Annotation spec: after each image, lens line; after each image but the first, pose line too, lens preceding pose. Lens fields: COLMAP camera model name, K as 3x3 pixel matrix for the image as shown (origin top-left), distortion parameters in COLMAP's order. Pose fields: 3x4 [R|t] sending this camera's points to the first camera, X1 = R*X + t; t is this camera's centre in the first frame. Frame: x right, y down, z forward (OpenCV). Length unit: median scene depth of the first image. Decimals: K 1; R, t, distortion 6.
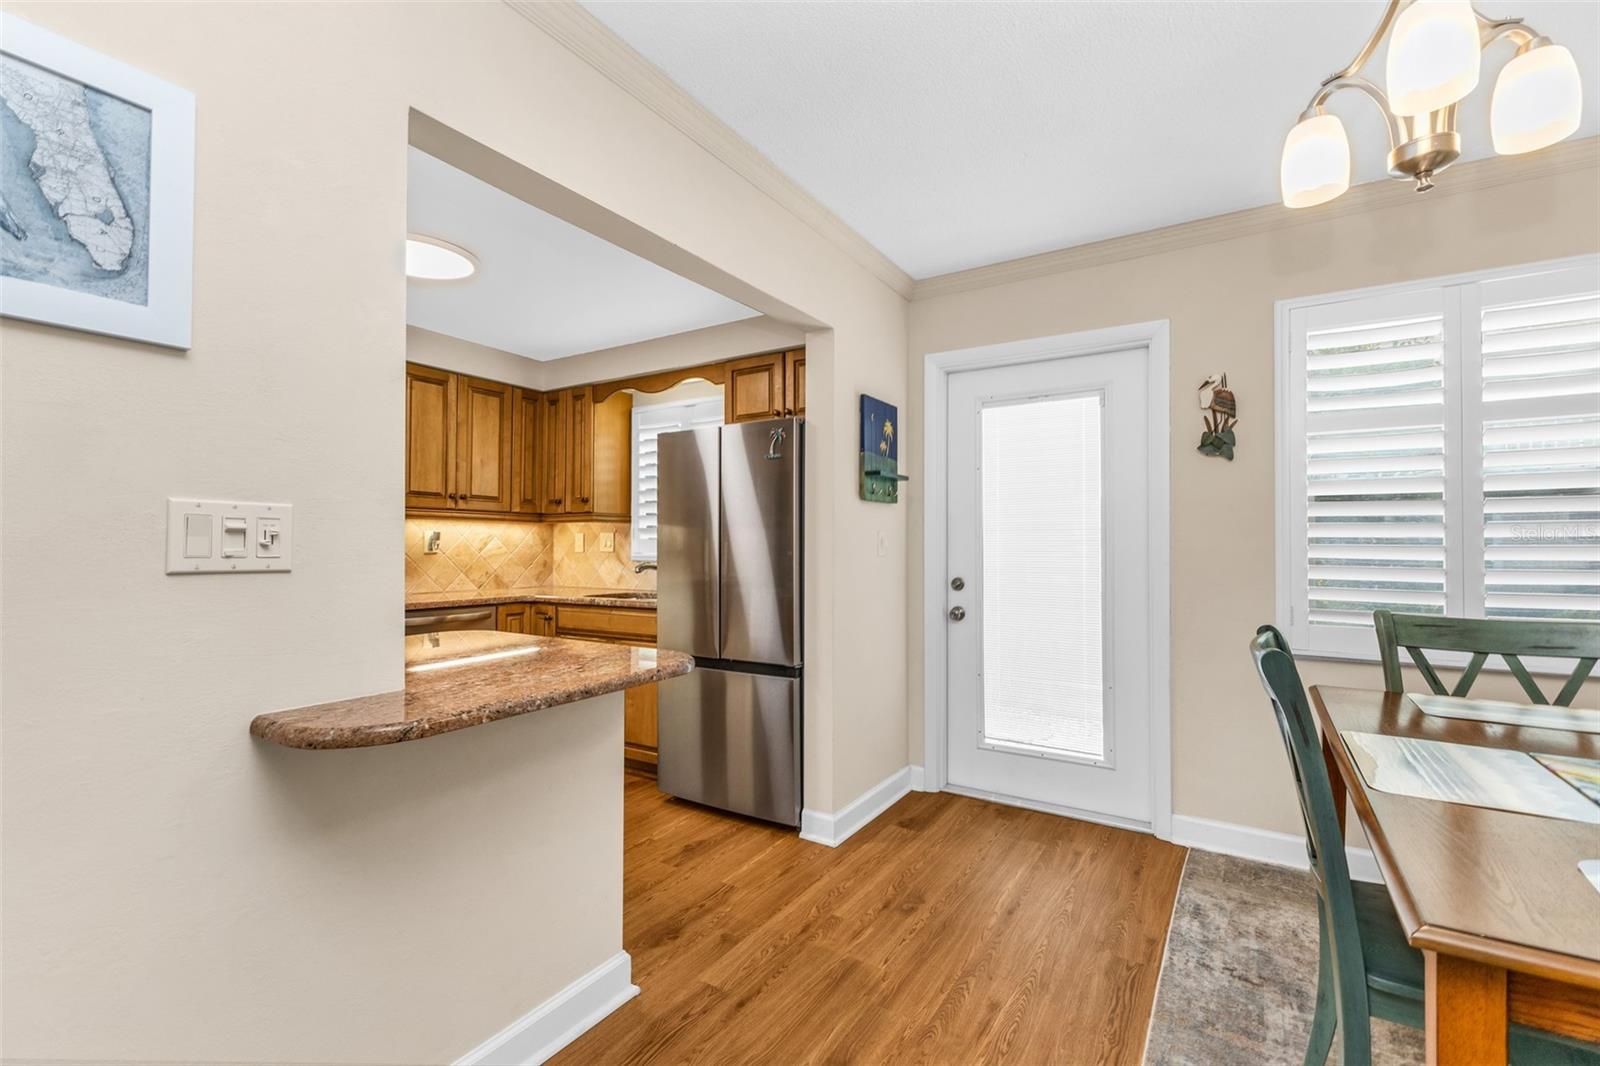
lens RADIAL K [[698.4, 0, 805.8], [0, 698.4, 525.8], [0, 0, 1]] dist [0.002597, -0.000556]
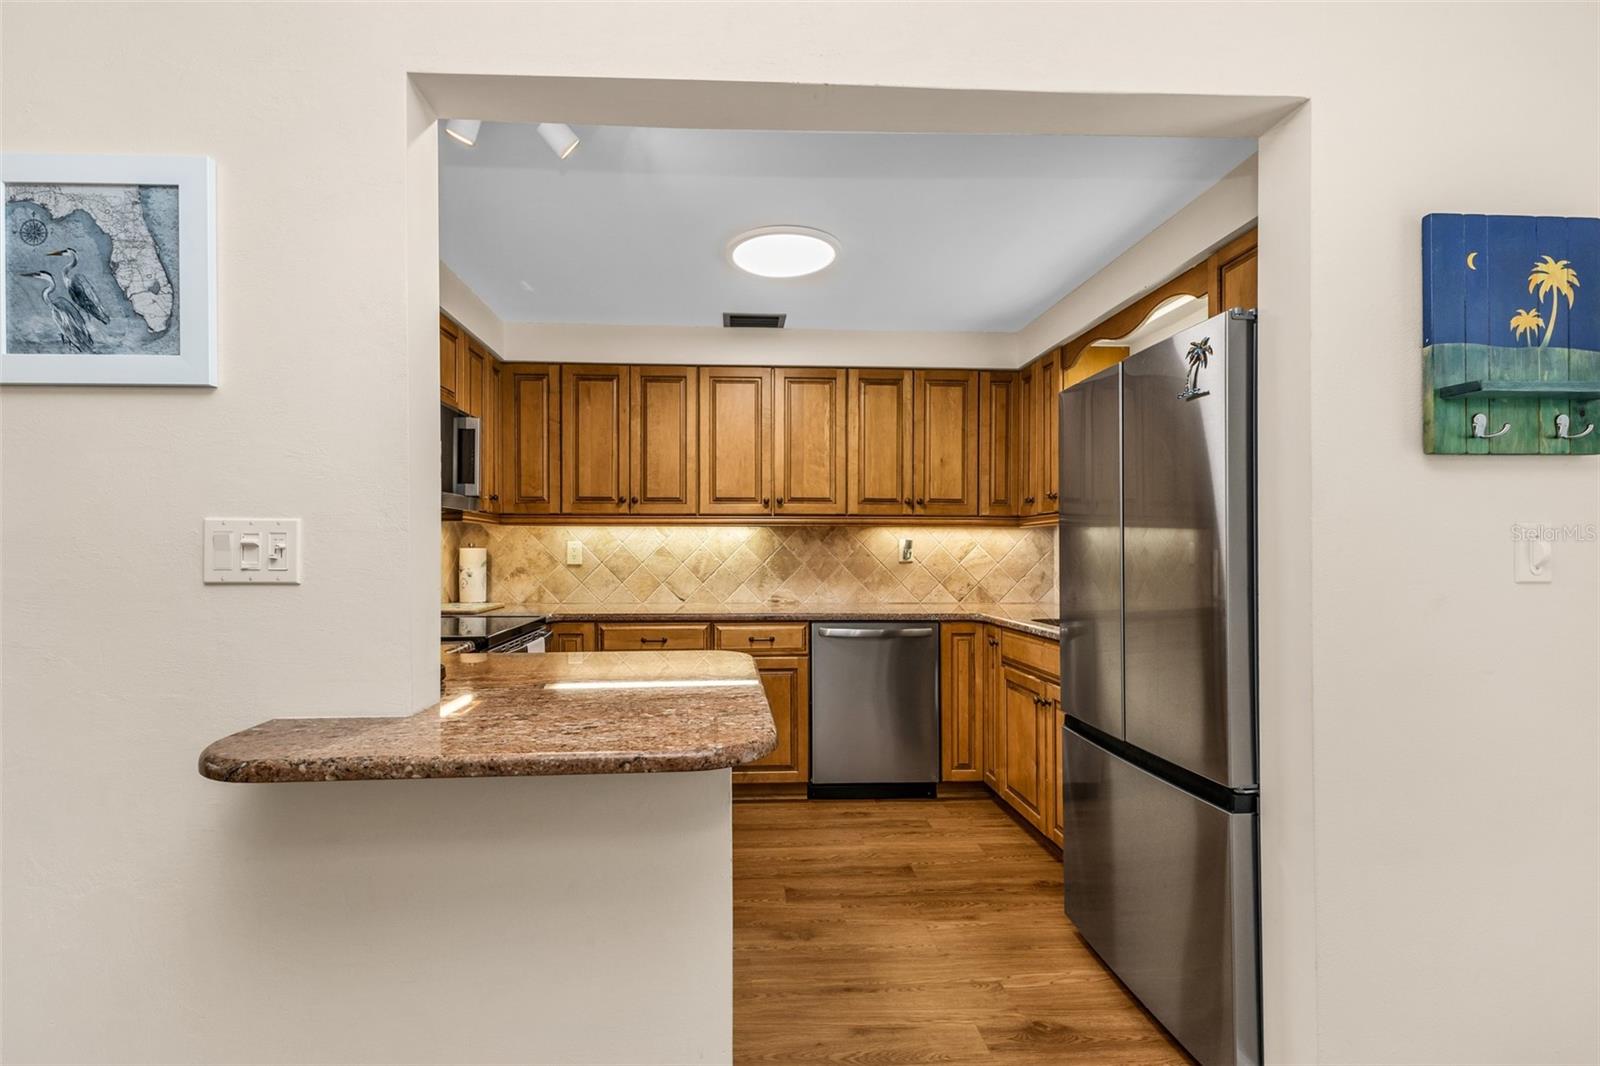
lens RADIAL K [[706.3, 0, 762.4], [0, 706.3, 546.8], [0, 0, 1]] dist [0.002596, 0.000005]
pose [[0.571544, -0.006547, -0.820545, 0.450632], [0.023531, 0.999688, 0.008414, 0.015445], [0.820234, -0.024117, 0.571520, 0.858770]]
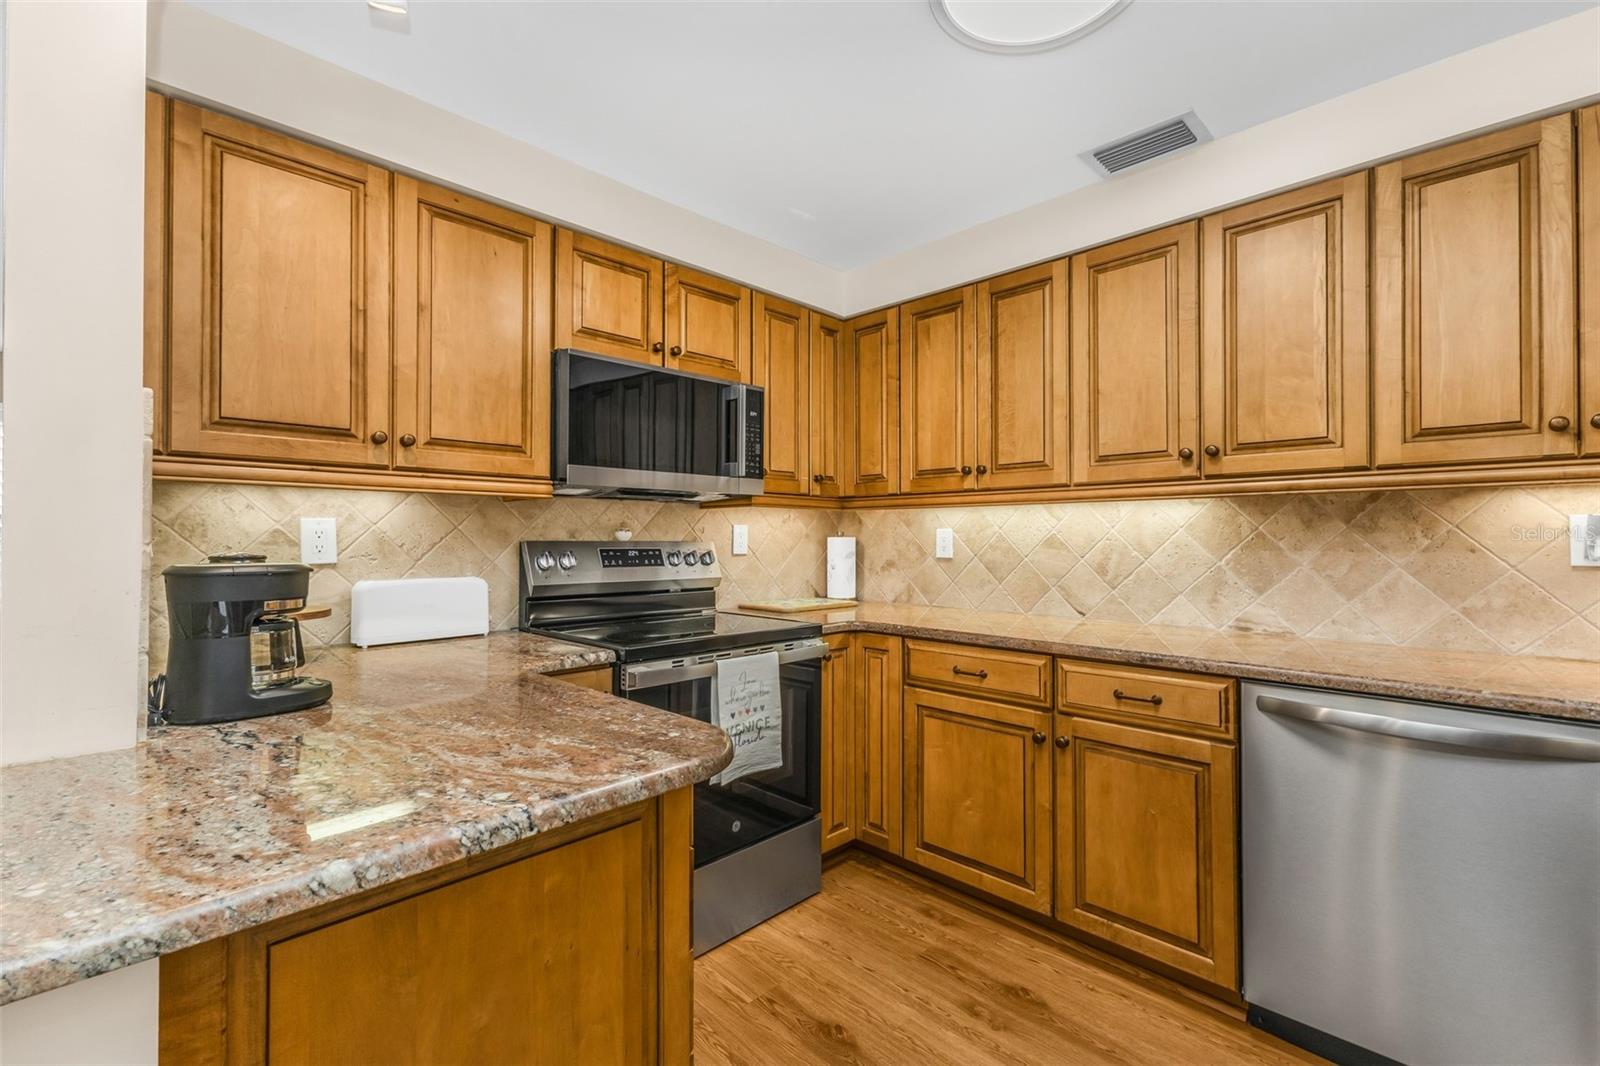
lens RADIAL K [[680.0, 0, 816.4], [0, 680.0, 530.6], [0, 0, 1]] dist [0.003080, 0.000020]
pose [[-0.206312, -0.017632, -0.978327, -0.123546], [0.024295, 0.999437, -0.023136, 0.046664], [0.978185, -0.028542, -0.205767, 1.914351]]
